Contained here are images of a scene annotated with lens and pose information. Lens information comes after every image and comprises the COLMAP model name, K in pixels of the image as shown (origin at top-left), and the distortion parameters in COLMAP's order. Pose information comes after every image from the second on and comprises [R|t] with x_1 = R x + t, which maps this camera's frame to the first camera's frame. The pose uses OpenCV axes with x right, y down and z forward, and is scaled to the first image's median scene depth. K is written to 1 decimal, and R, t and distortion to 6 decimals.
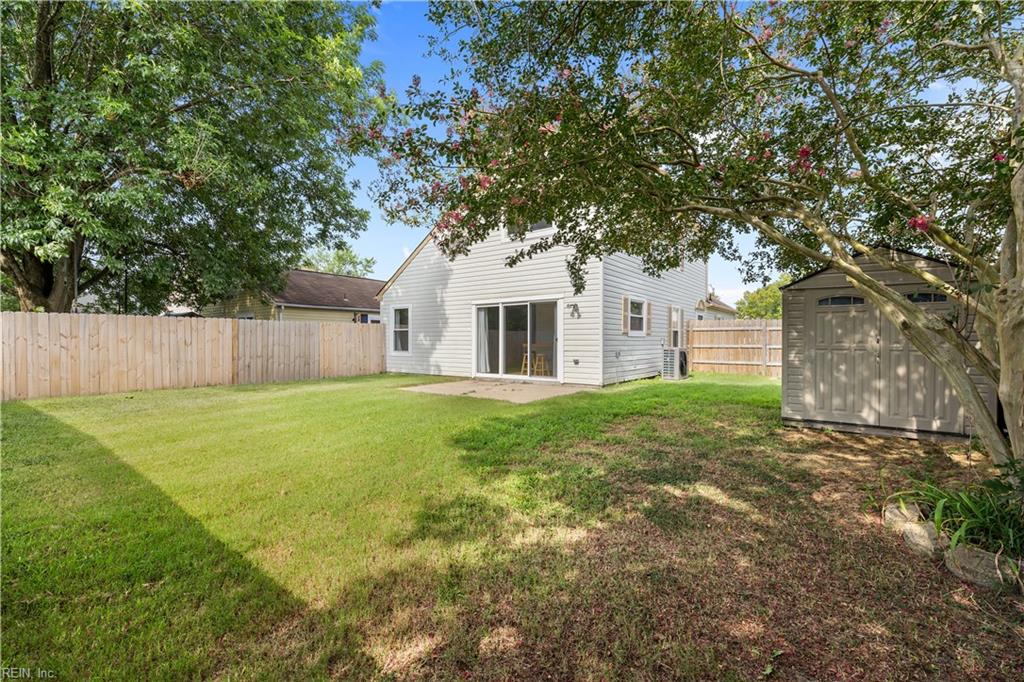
lens RADIAL K [[438.3, 0, 516.5], [0, 438.3, 339.9], [0, 0, 1]] dist [0.000332, -0.000352]
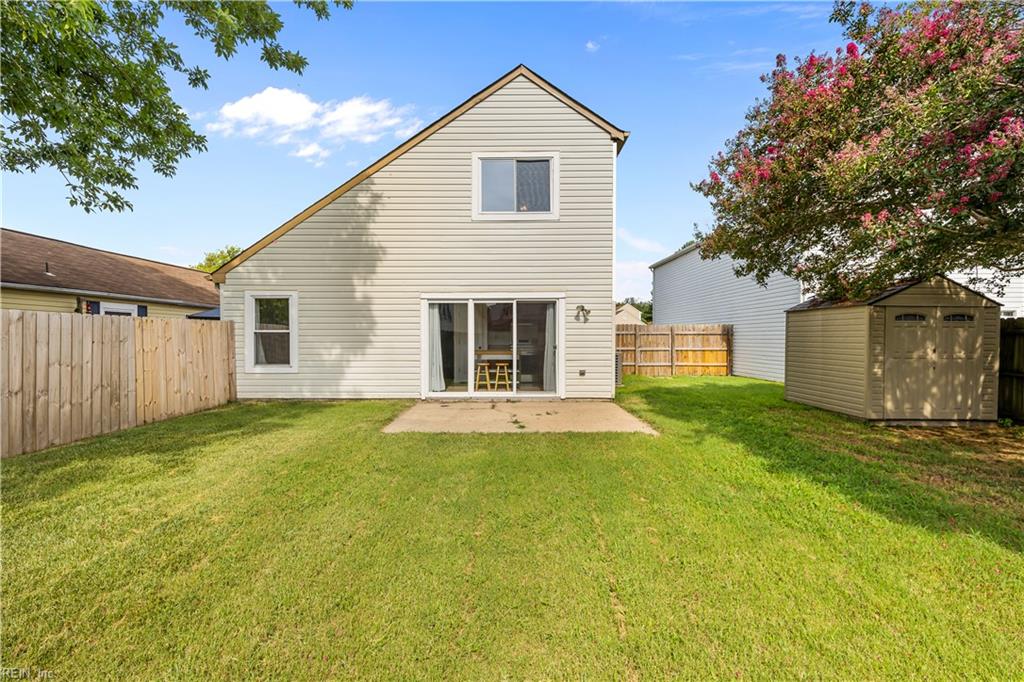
lens RADIAL K [[438.3, 0, 509.5], [0, 438.3, 339.0], [0, 0, 1]] dist [0.000332, -0.000352]
pose [[0.812832, -0.004069, 0.582483, -0.428943], [0.000181, 0.999977, 0.006733, -0.019542], [-0.582498, -0.005367, 0.812815, 0.336493]]
